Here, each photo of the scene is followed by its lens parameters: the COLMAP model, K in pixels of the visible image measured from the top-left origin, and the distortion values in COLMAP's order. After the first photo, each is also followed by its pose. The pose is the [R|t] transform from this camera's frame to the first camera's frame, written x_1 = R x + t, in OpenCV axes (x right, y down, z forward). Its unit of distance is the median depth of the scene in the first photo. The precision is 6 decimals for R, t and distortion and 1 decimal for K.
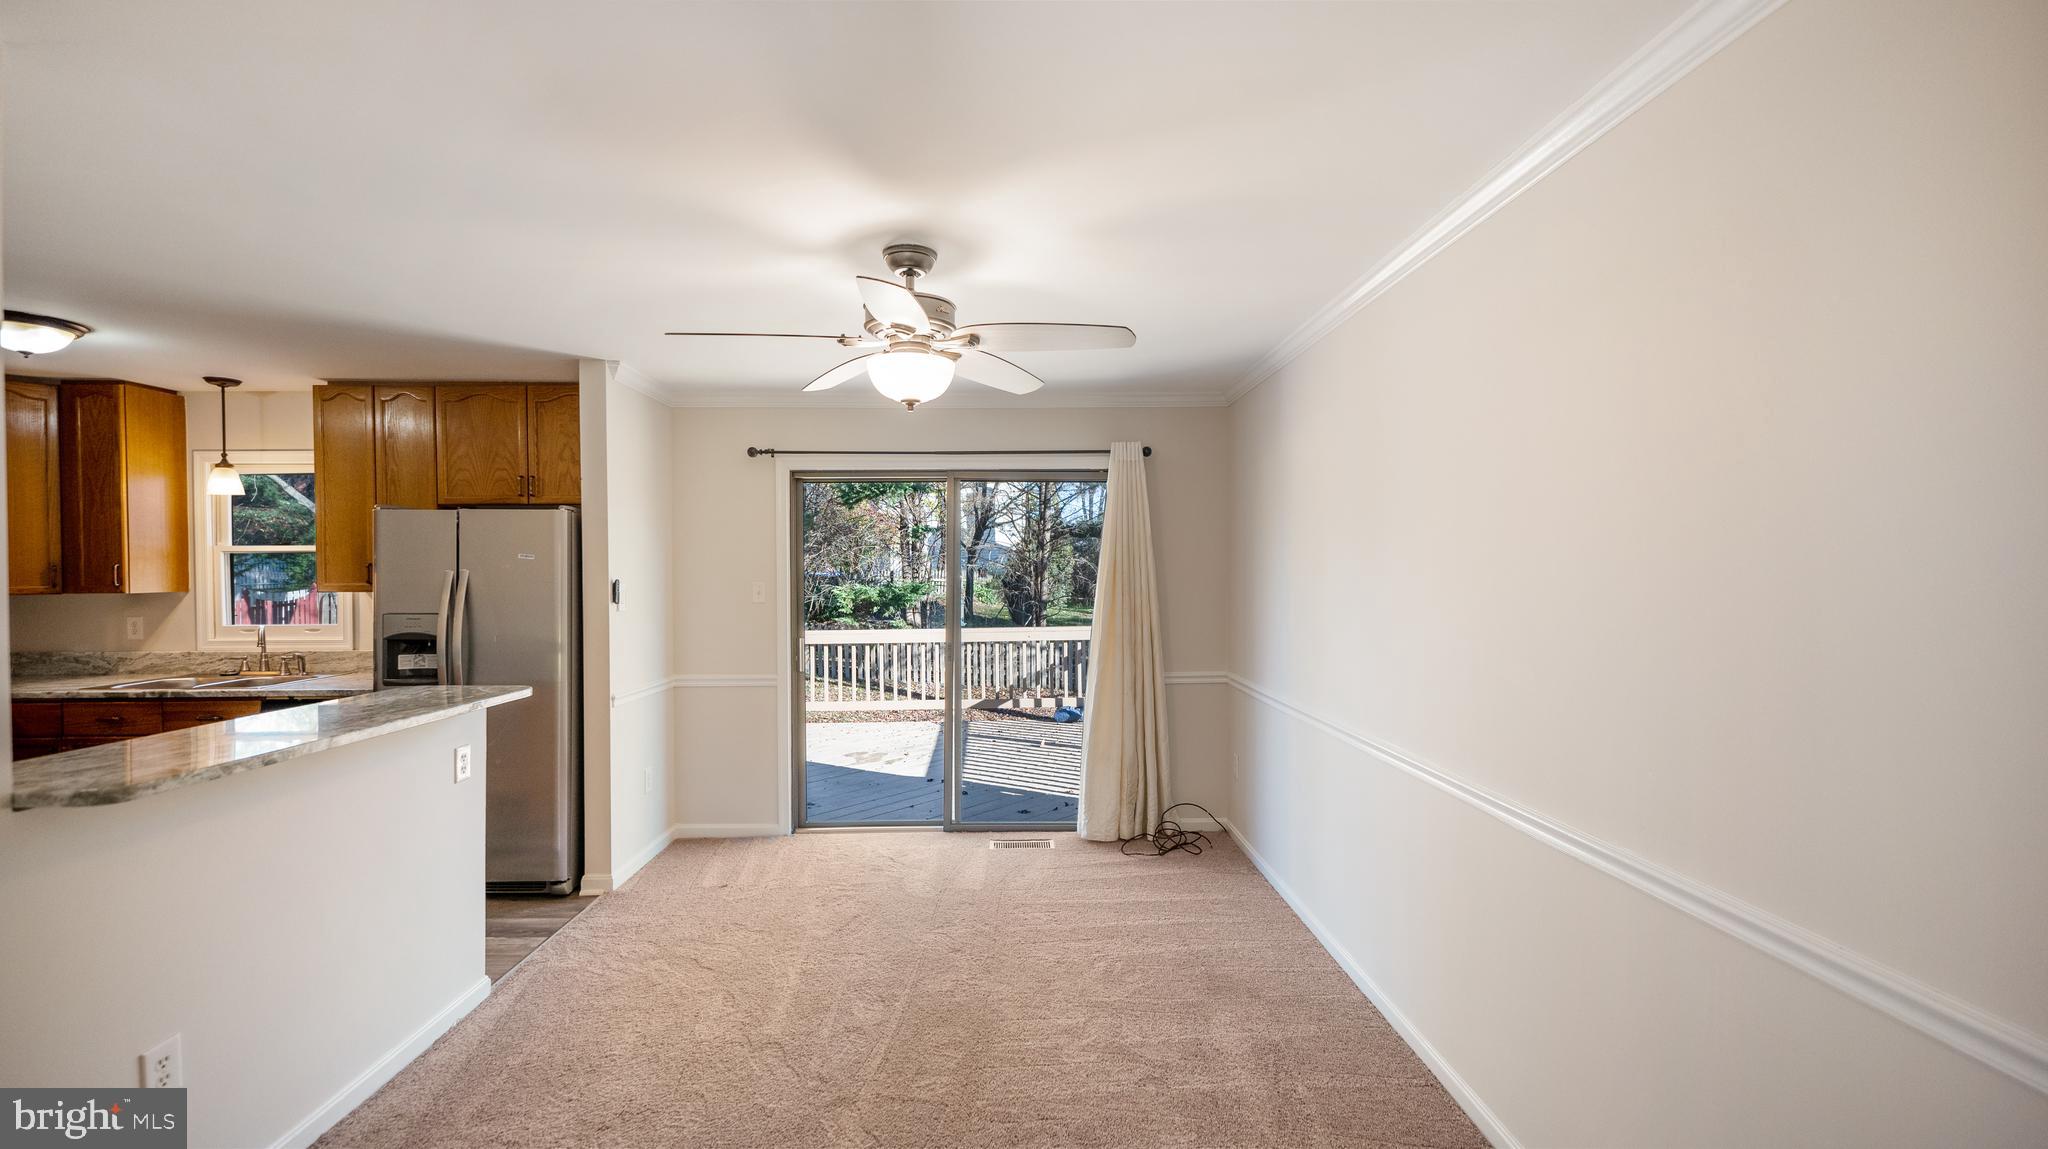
lens RADIAL K [[834.1, 0, 1023.2], [0, 834.1, 581.1], [0, 0, 1]] dist [-0.001279, 0.000494]
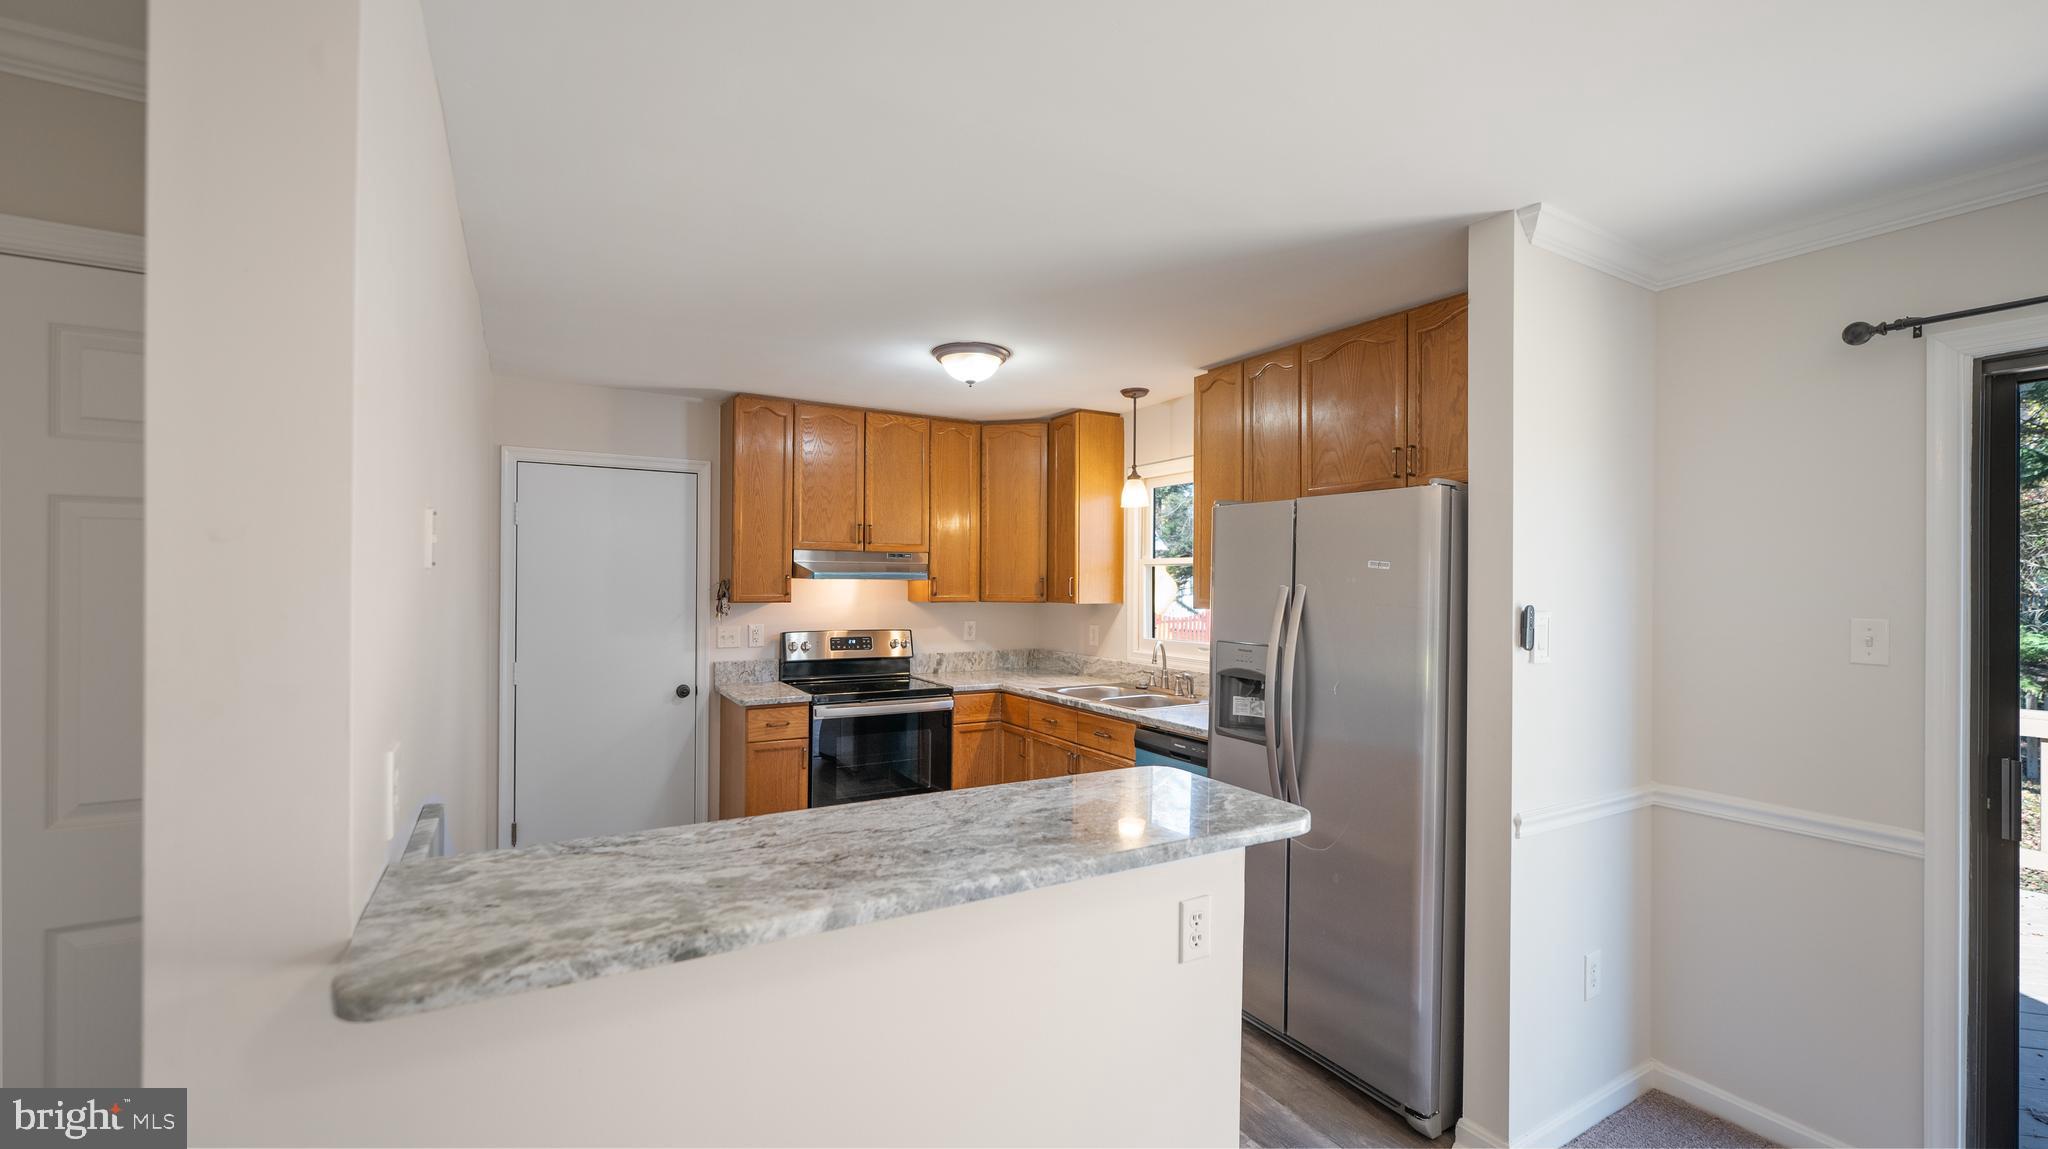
lens RADIAL K [[834.1, 0, 1023.2], [0, 834.1, 581.1], [0, 0, 1]] dist [-0.001279, 0.000494]
pose [[0.484983, 0.005401, -0.874507, -0.156350], [-0.022258, 0.999733, -0.006169, -0.006609], [0.874240, 0.022457, 0.484974, 0.408470]]
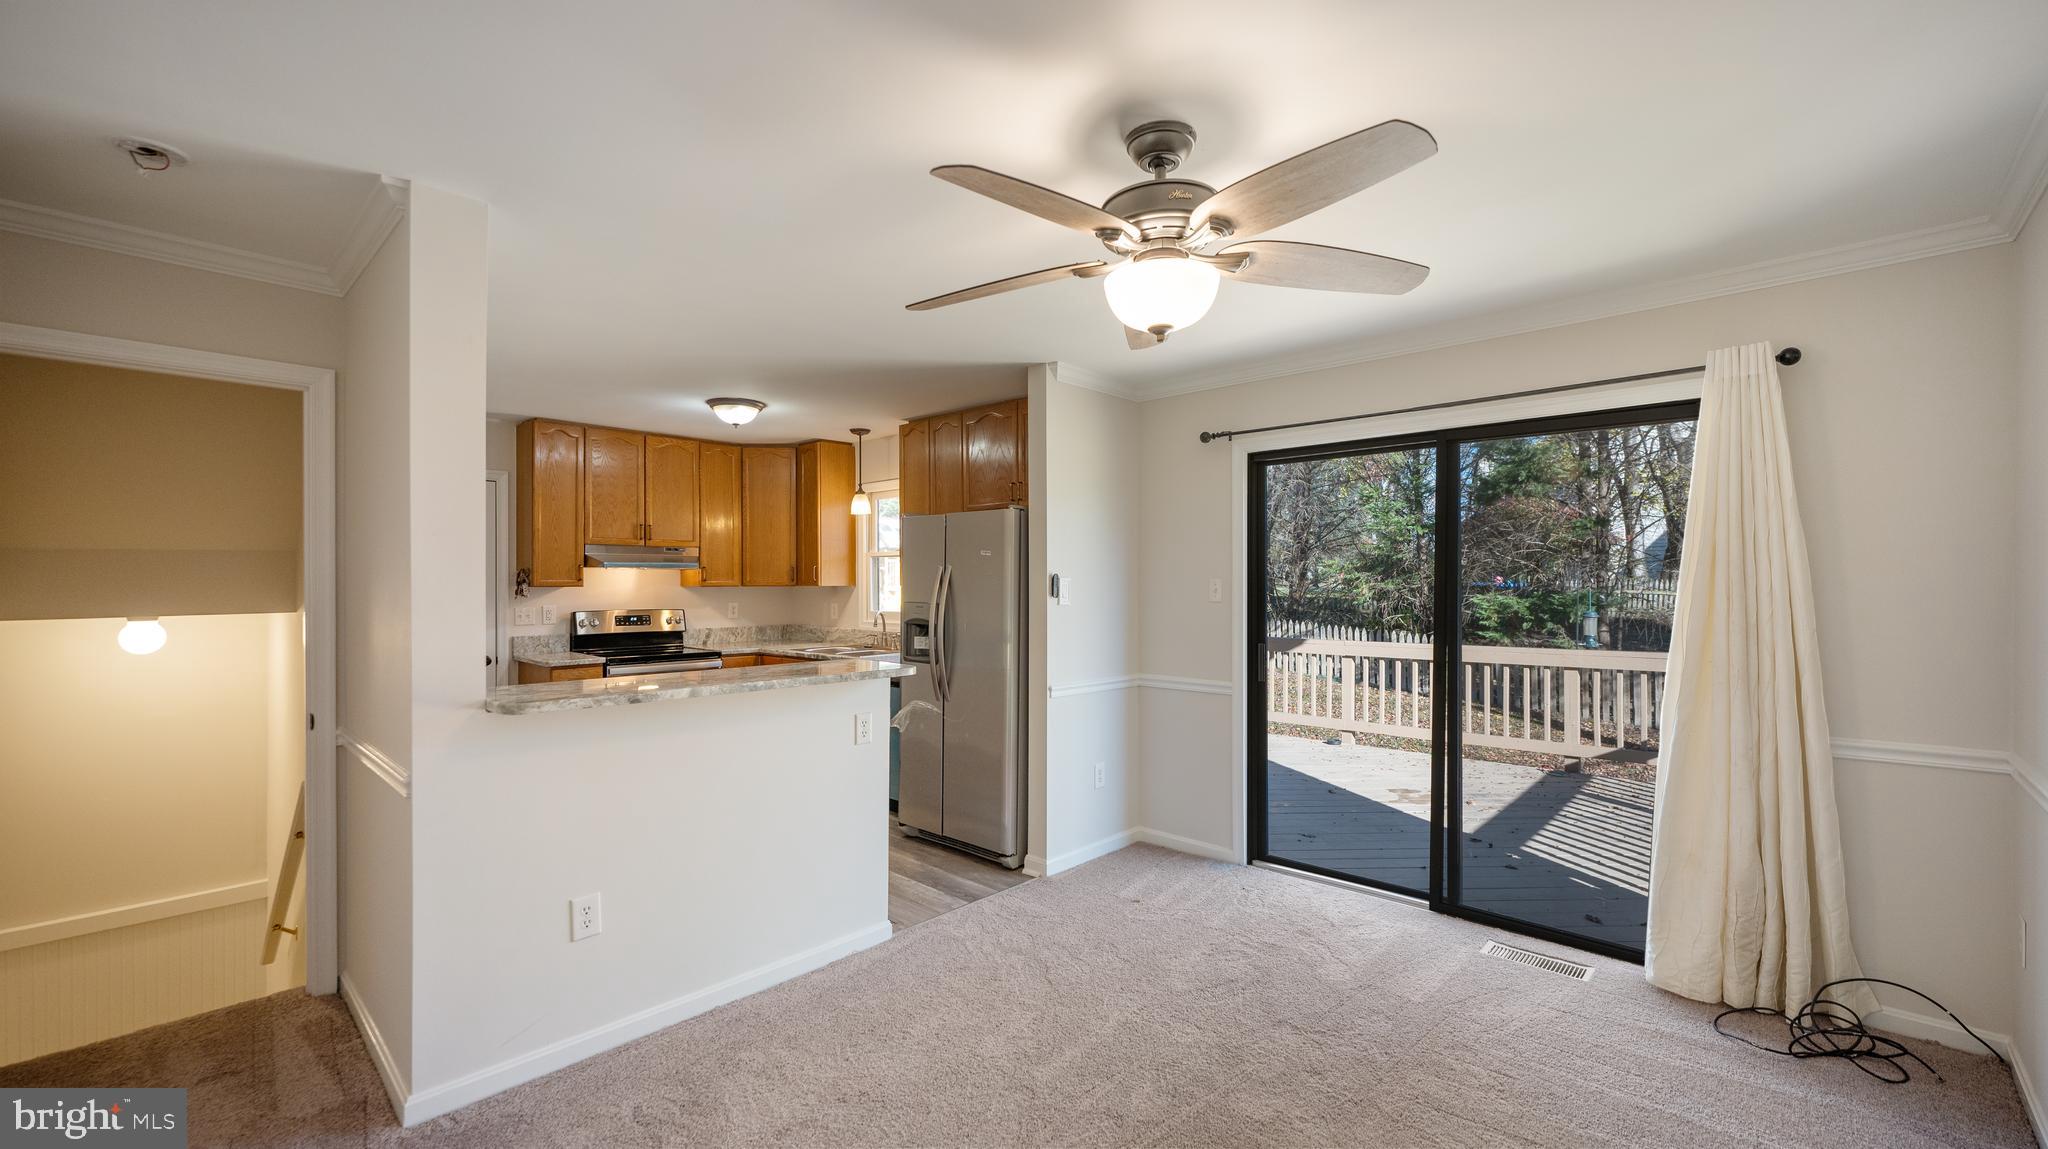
lens RADIAL K [[834.1, 0, 1023.2], [0, 834.1, 581.1], [0, 0, 1]] dist [-0.001279, 0.000494]
pose [[0.709944, 0.001836, -0.704256, 0.192618], [-0.011477, 0.999894, -0.008963, 0.015226], [0.704165, 0.014445, 0.709889, 0.221723]]
